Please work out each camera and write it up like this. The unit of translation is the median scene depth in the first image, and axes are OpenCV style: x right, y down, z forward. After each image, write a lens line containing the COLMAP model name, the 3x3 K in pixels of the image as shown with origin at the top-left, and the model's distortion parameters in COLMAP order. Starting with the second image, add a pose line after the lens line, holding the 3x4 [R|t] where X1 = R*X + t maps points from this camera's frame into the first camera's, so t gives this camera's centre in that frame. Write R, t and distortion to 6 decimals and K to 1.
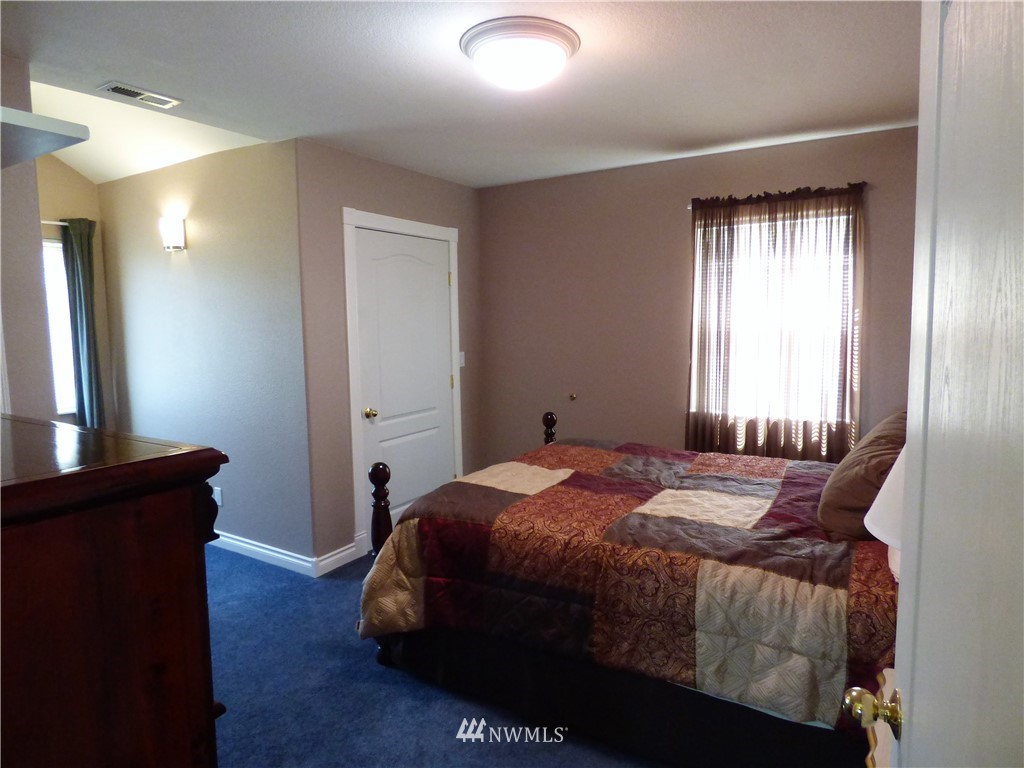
lens RADIAL K [[614.1, 0, 516.7], [0, 614.1, 389.1], [0, 0, 1]] dist [-0.019353, -0.004689]
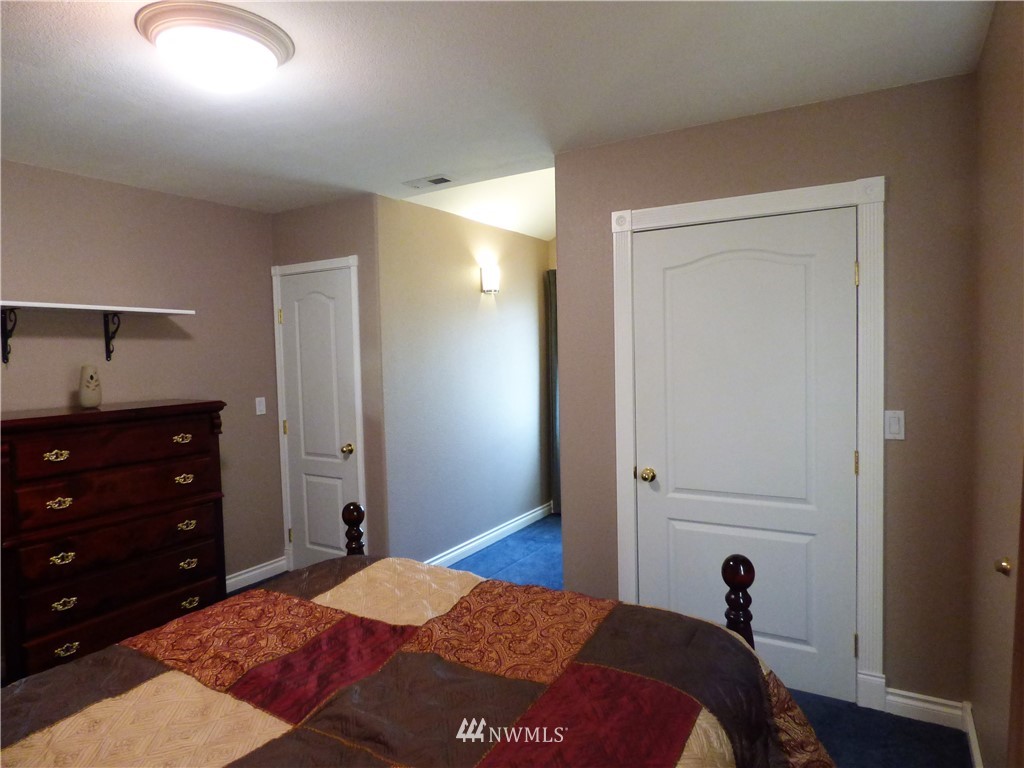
lens RADIAL K [[614.1, 0, 516.7], [0, 614.1, 389.1], [0, 0, 1]] dist [-0.019353, -0.004689]
pose [[0.031202, 0.067108, -0.997258, 0.471927], [-0.095583, 0.993371, 0.063856, -0.093345], [0.994932, 0.093328, 0.037410, 0.762788]]
